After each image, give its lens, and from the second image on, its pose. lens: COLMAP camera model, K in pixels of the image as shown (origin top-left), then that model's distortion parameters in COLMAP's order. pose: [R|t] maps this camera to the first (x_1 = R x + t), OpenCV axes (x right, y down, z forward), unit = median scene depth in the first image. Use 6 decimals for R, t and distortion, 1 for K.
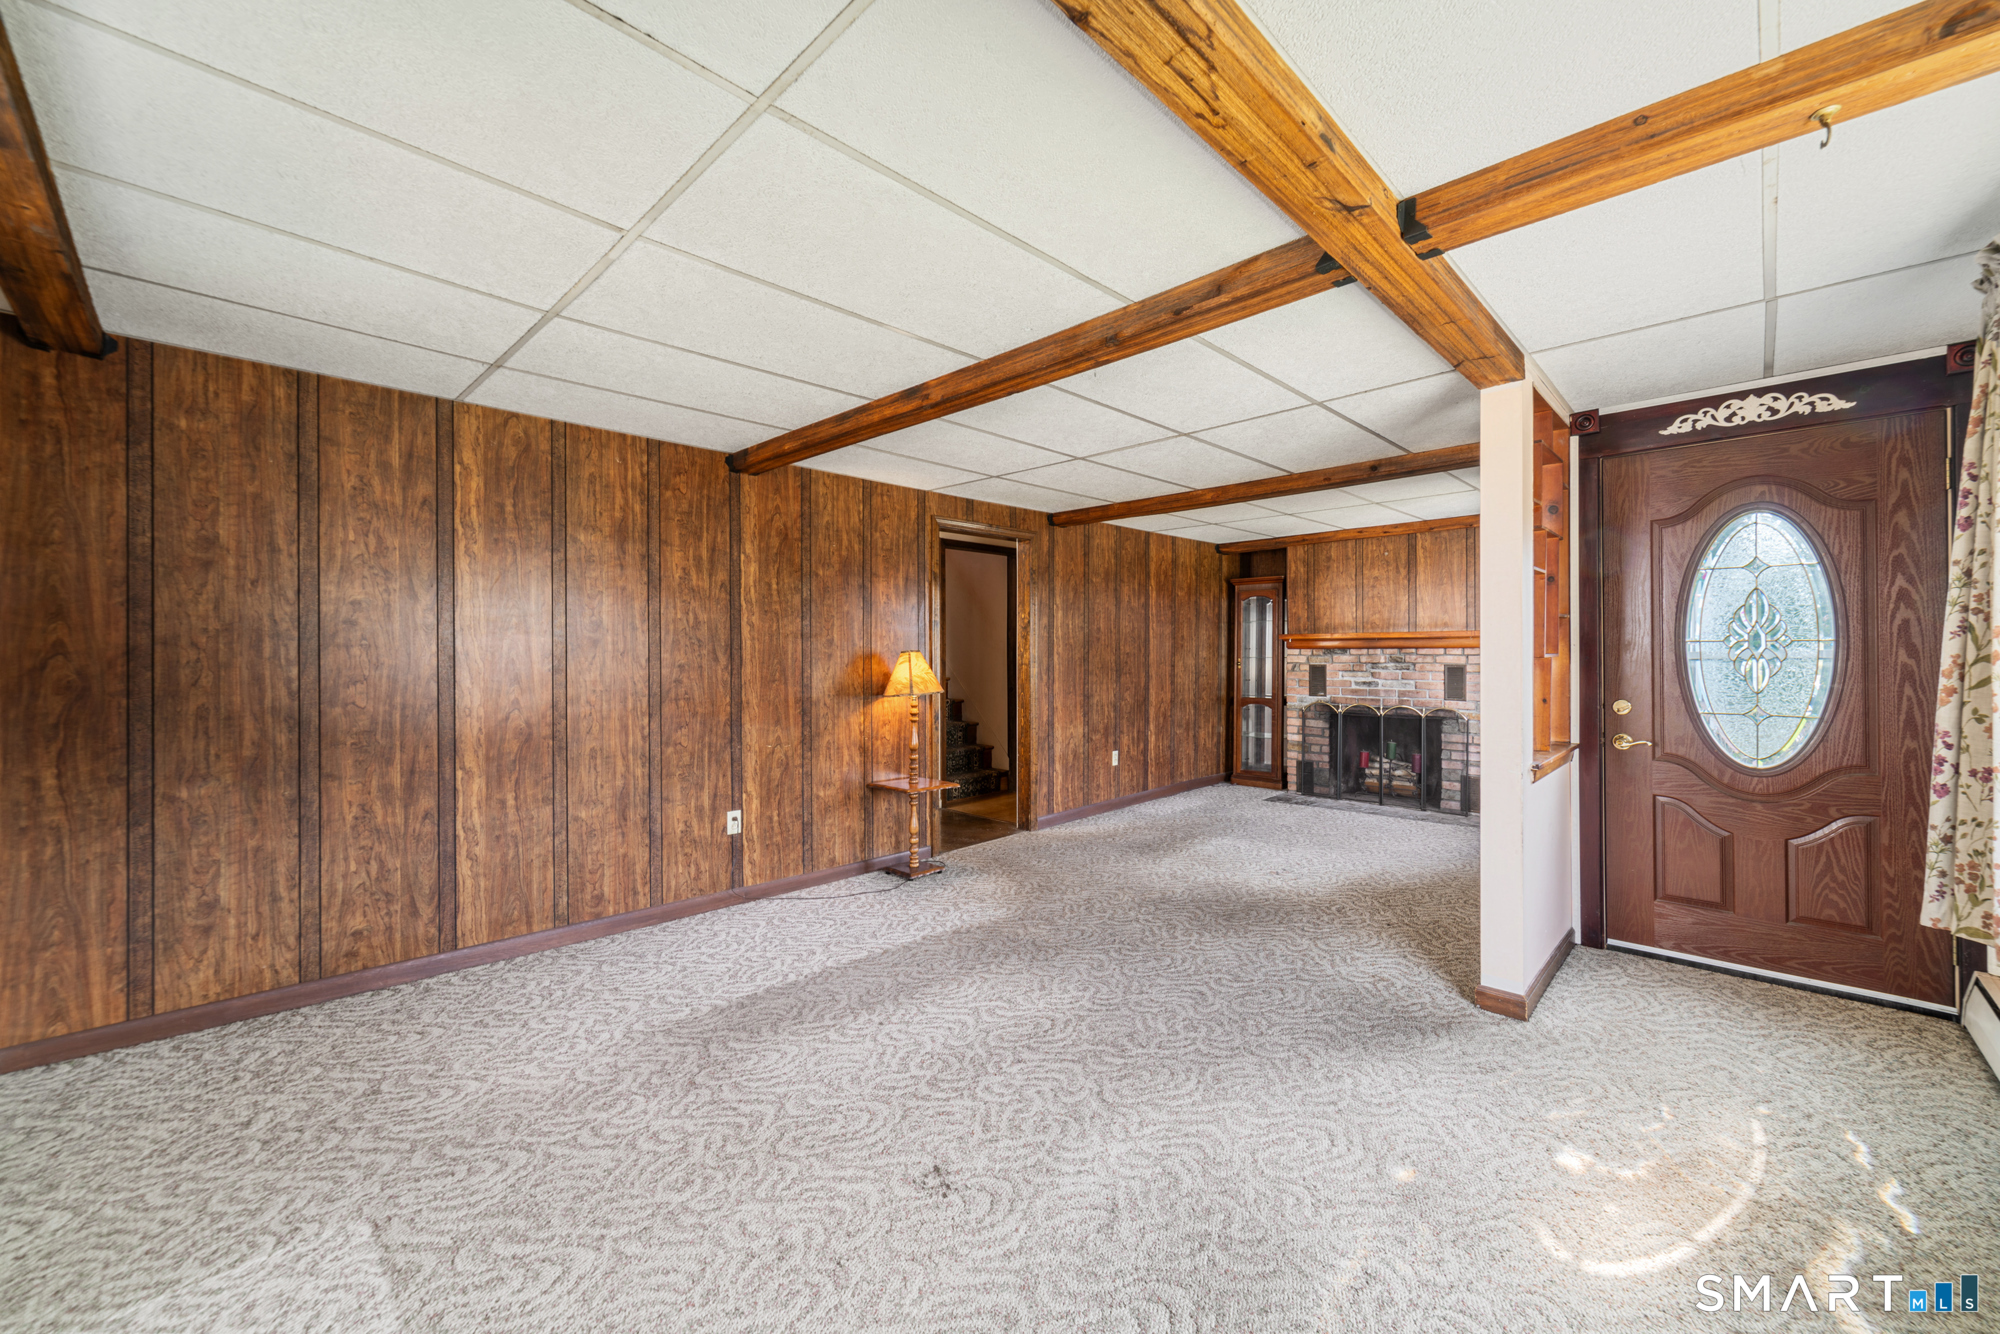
lens RADIAL K [[786.7, 0, 996.3], [0, 786.7, 654.7], [0, 0, 1]] dist [0.001098, 0.001772]
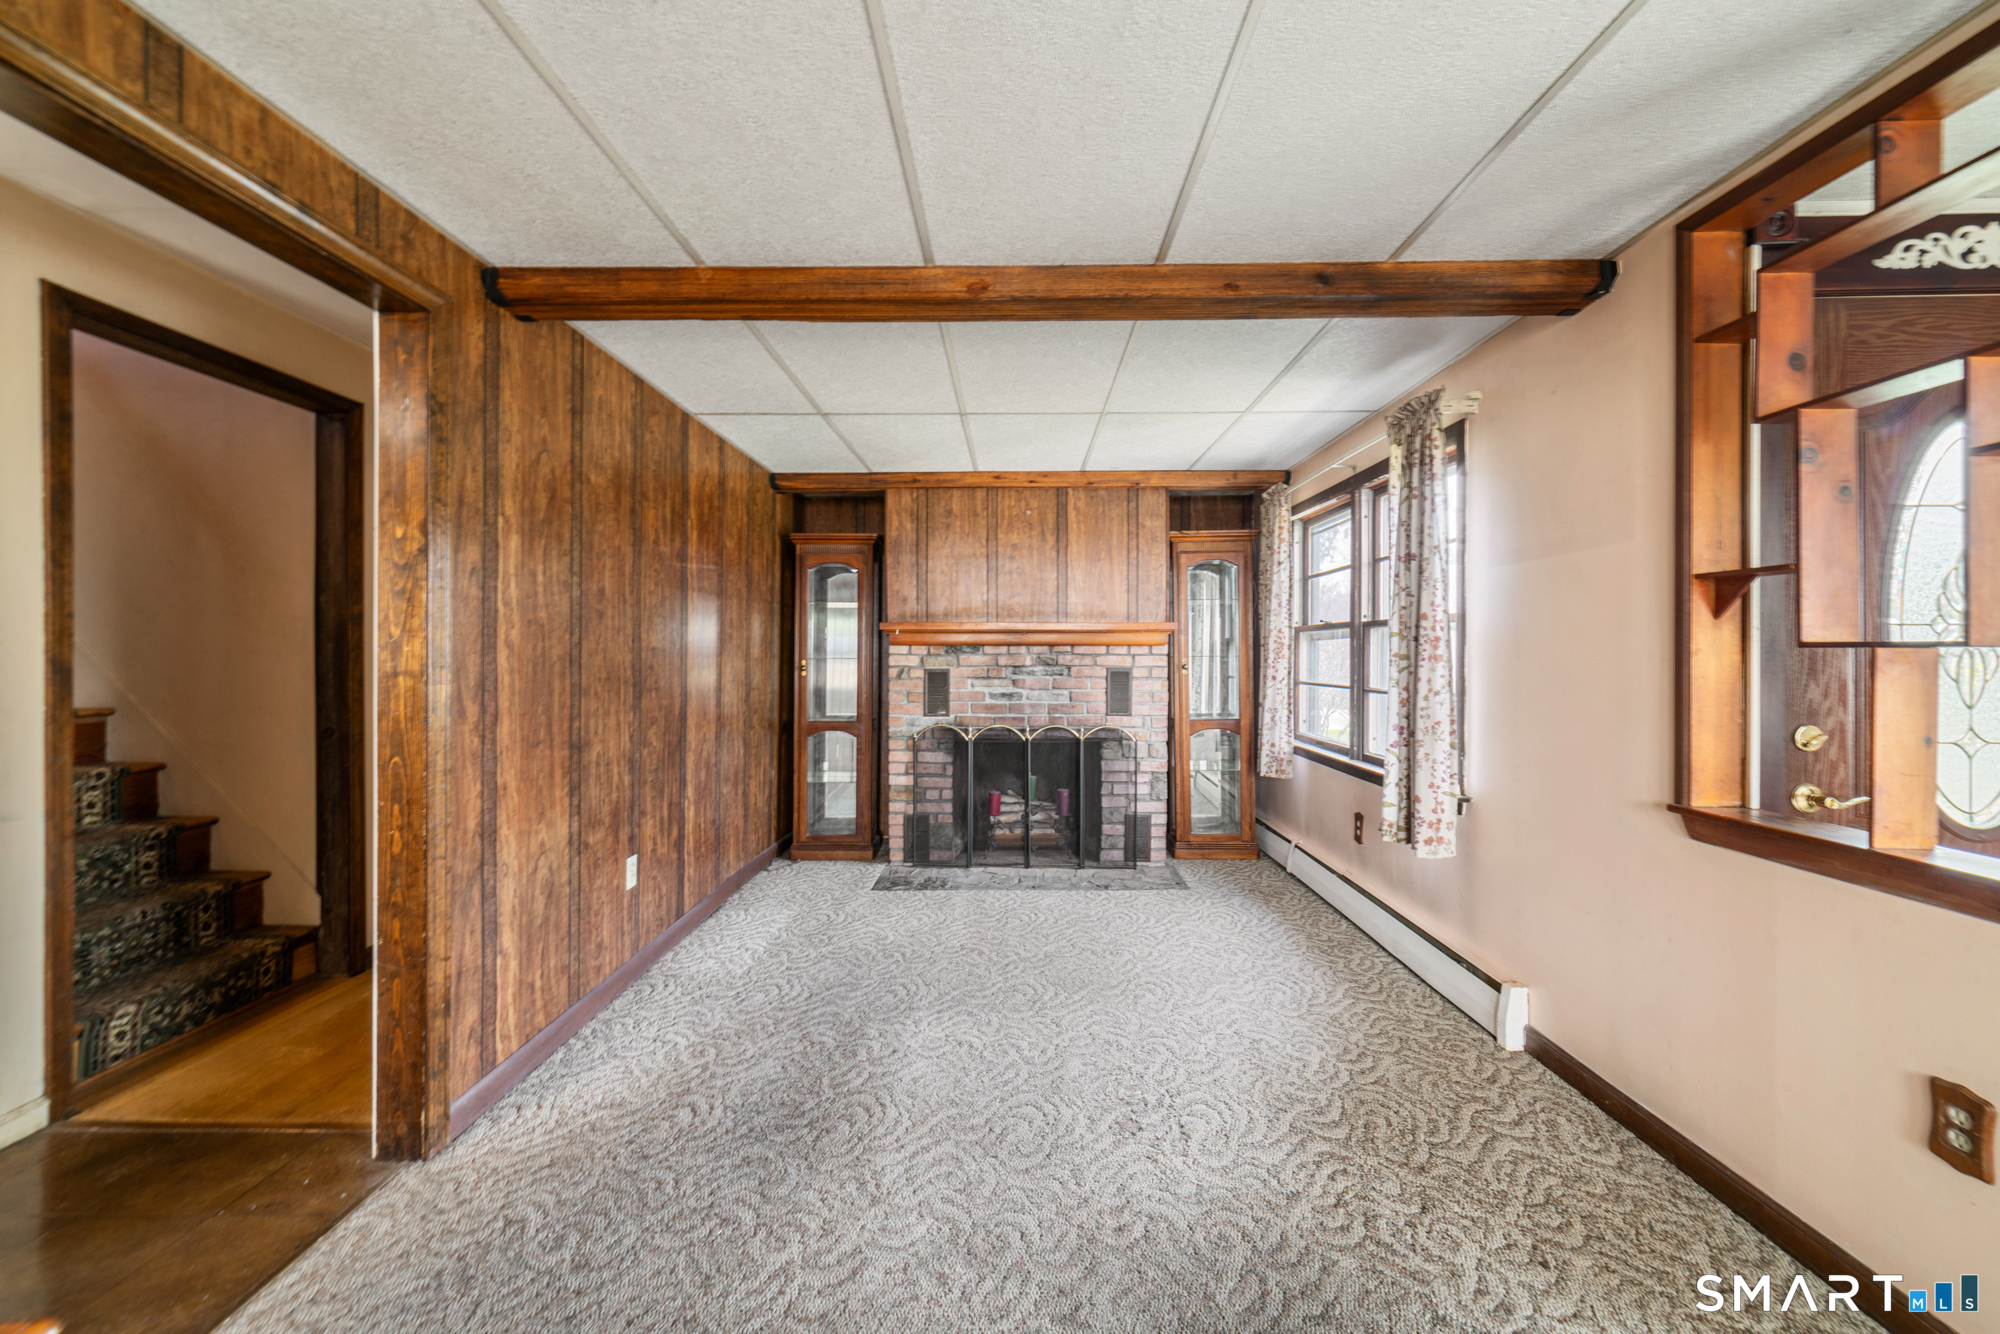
lens RADIAL K [[786.7, 0, 1008.1], [0, 786.7, 660.3], [0, 0, 1]] dist [0.001098, 0.001772]
pose [[0.724813, 0.000390, 0.688946, -0.008899], [-0.001389, 0.999999, 0.000896, 0.004821], [-0.688944, -0.001607, 0.724812, 0.497737]]
